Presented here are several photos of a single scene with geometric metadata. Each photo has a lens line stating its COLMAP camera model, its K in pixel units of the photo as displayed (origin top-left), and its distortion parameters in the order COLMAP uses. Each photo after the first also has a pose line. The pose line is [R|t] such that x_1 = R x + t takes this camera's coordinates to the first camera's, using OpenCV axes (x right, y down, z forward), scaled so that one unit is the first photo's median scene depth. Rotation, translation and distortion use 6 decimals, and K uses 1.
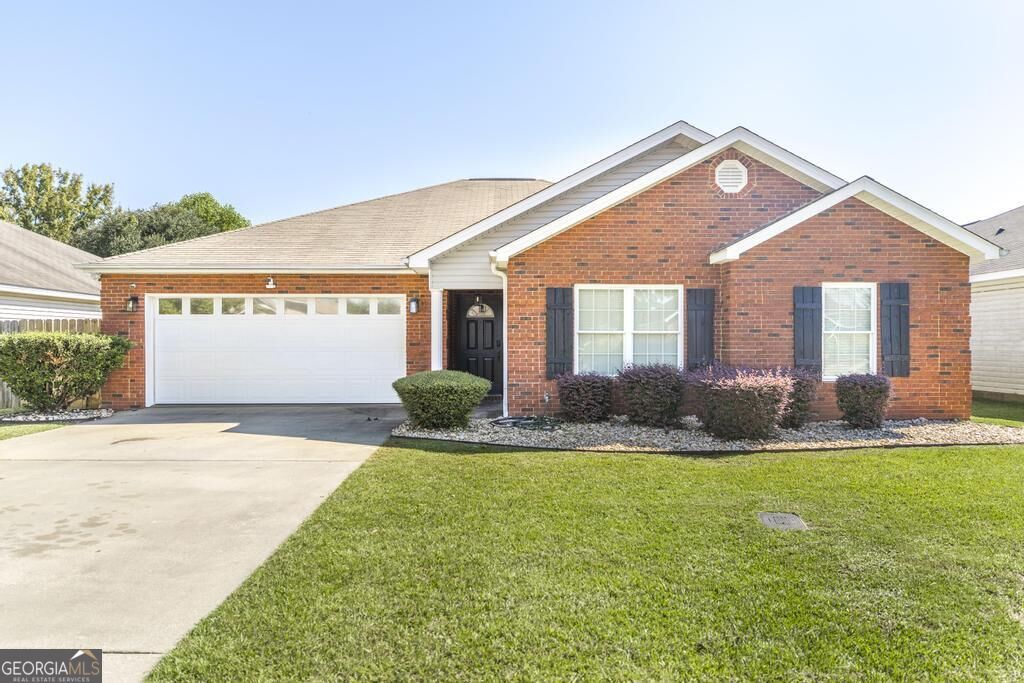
lens RADIAL K [[633.5, 0, 517.9], [0, 633.5, 341.9], [0, 0, 1]] dist [0.000661, 0.000036]
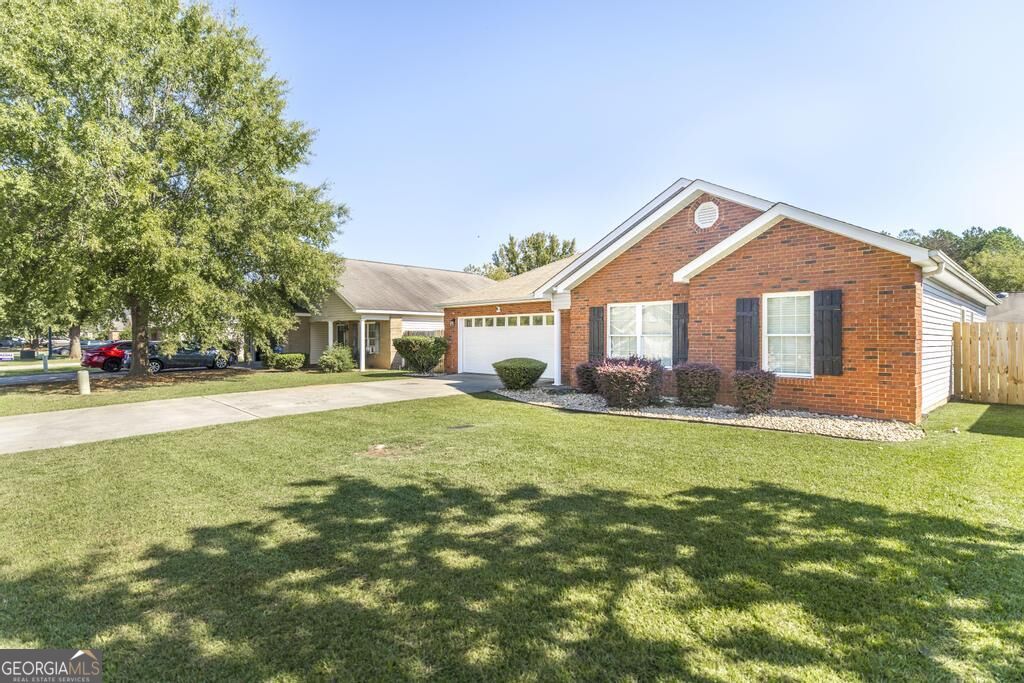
lens RADIAL K [[541.9, 0, 514.0], [0, 541.9, 339.6], [0, 0, 1]] dist [0.003157, 0.000291]
pose [[0.676834, 0.002218, -0.736132, 0.898494], [-0.003321, 0.999994, -0.000041, -0.005167], [0.736128, 0.002473, 0.676838, -0.040673]]
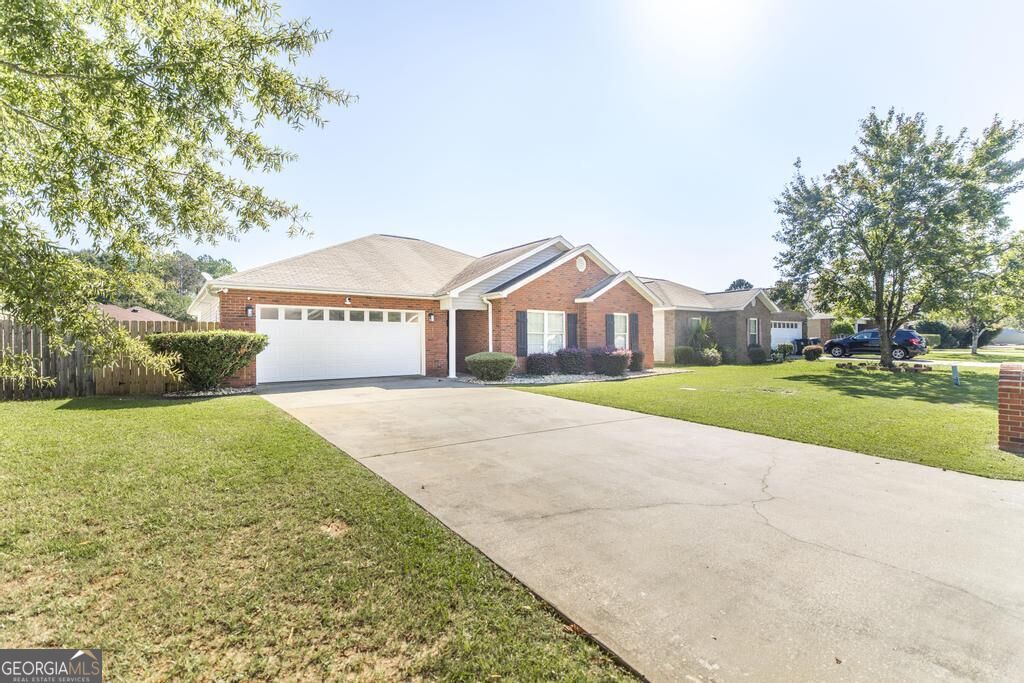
lens RADIAL K [[461.5, 0, 532.3], [0, 461.5, 336.8], [0, 0, 1]] dist [0.004088, 0.000134]
pose [[0.800927, 0.000700, 0.598761, -0.792953], [0.008545, 0.999884, -0.012599, 0.016108], [-0.598700, 0.015207, 0.800829, -0.208151]]
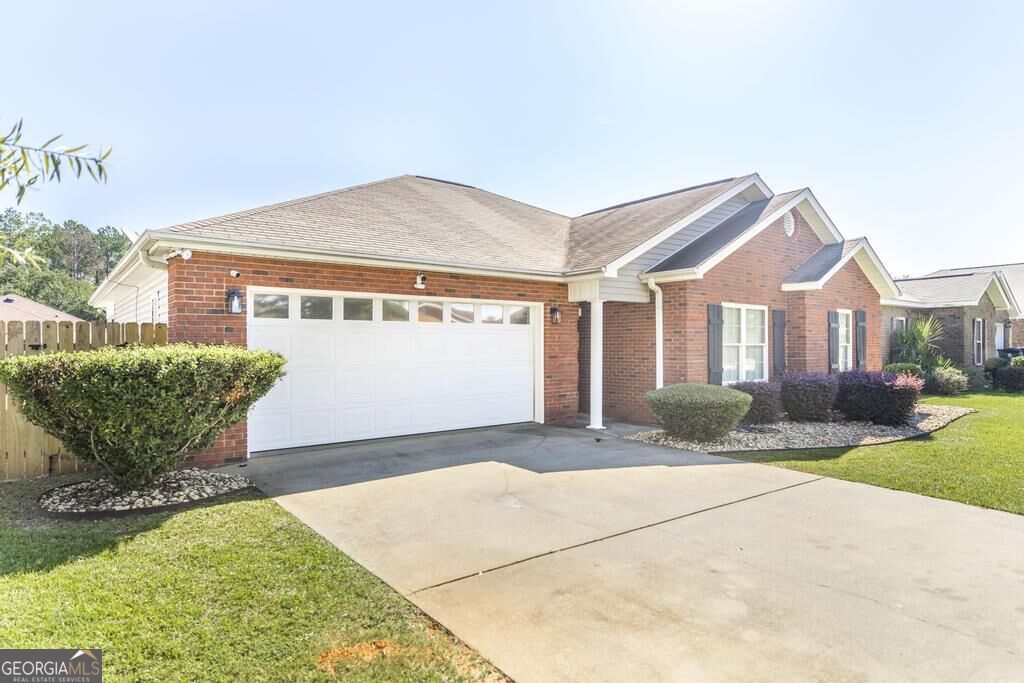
lens RADIAL K [[592.1, 0, 550.2], [0, 592.1, 341.0], [0, 0, 1]] dist [0.000451, -0.000663]
pose [[0.784050, 0.001869, 0.620695, -0.805840], [0.003152, 0.999971, -0.006992, -0.015323], [-0.620690, 0.007439, 0.784021, 0.359951]]
